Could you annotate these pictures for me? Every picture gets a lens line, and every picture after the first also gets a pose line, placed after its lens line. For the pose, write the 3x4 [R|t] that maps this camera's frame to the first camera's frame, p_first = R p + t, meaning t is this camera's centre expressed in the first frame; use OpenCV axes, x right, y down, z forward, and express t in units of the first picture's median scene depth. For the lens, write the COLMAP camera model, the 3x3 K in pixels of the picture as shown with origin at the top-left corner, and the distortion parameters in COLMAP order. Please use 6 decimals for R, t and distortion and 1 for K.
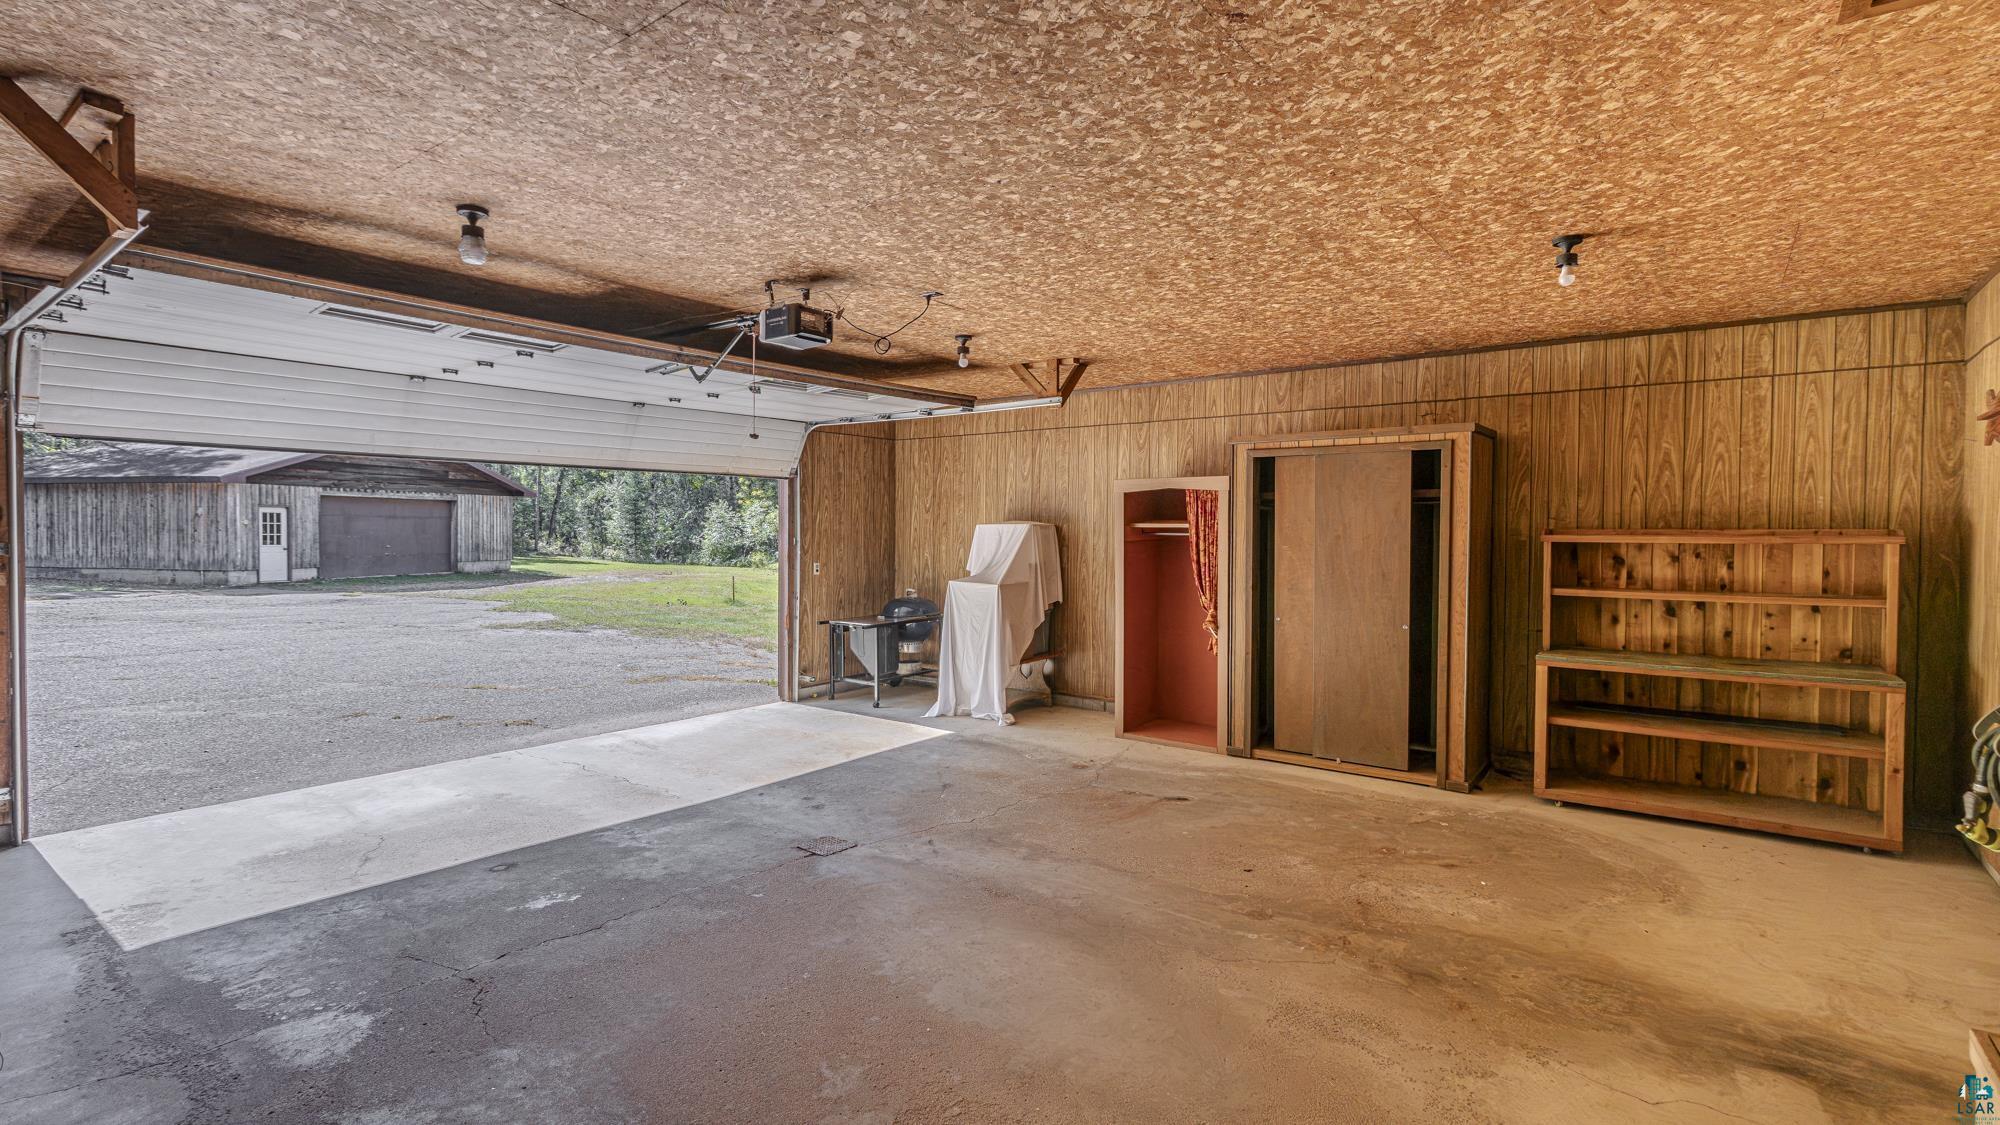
lens RADIAL K [[930.7, 0, 1000.3], [0, 930.7, 544.4], [0, 0, 1]] dist [0.003041, 0.000508]
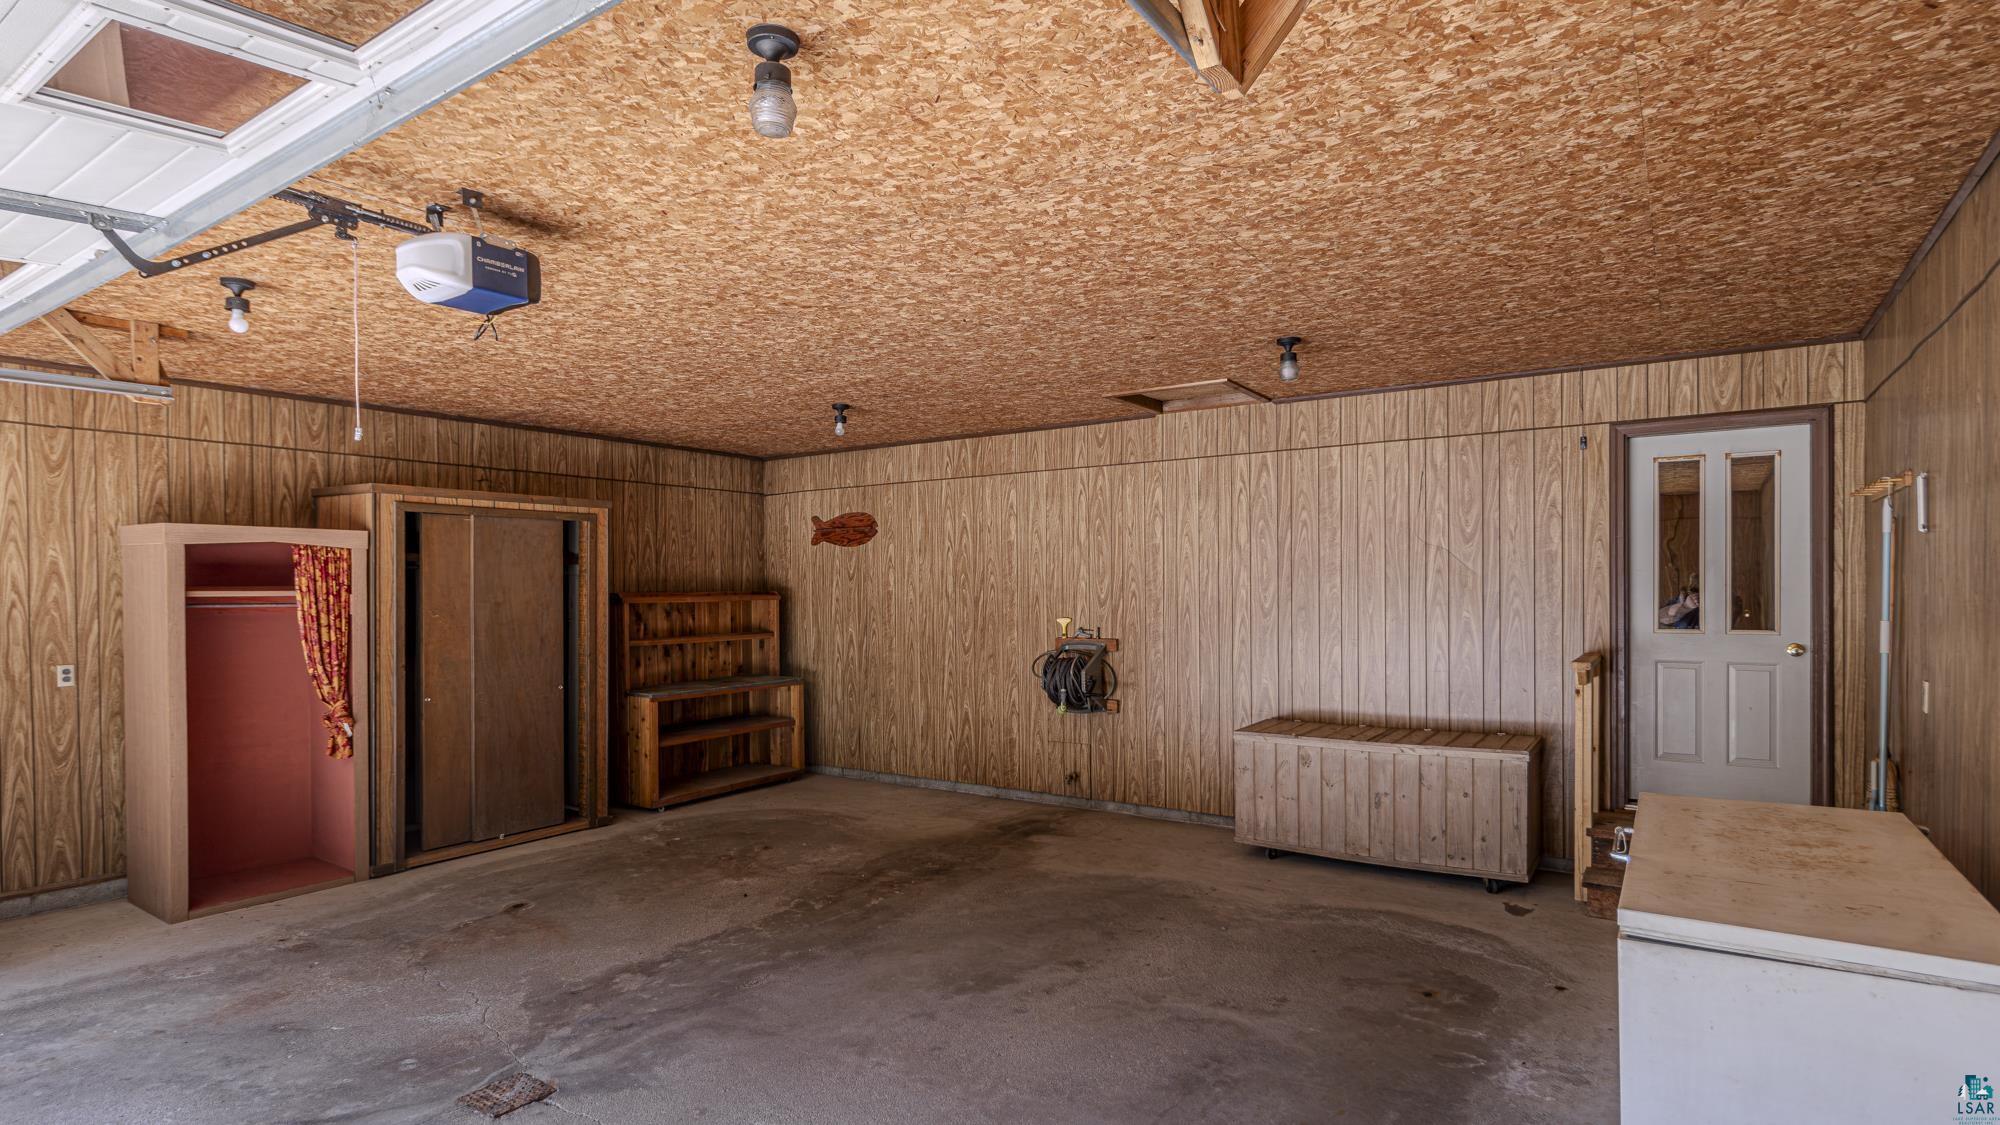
lens RADIAL K [[1008.4, 0, 999.9], [0, 1008.4, 593.7], [0, 0, 1]] dist [-0.000155, 0.000058]
pose [[-0.057221, -0.010553, 0.998306, -0.796768], [0.023605, 0.999650, 0.011920, -0.020855], [-0.998082, 0.024247, -0.056952, 0.612882]]
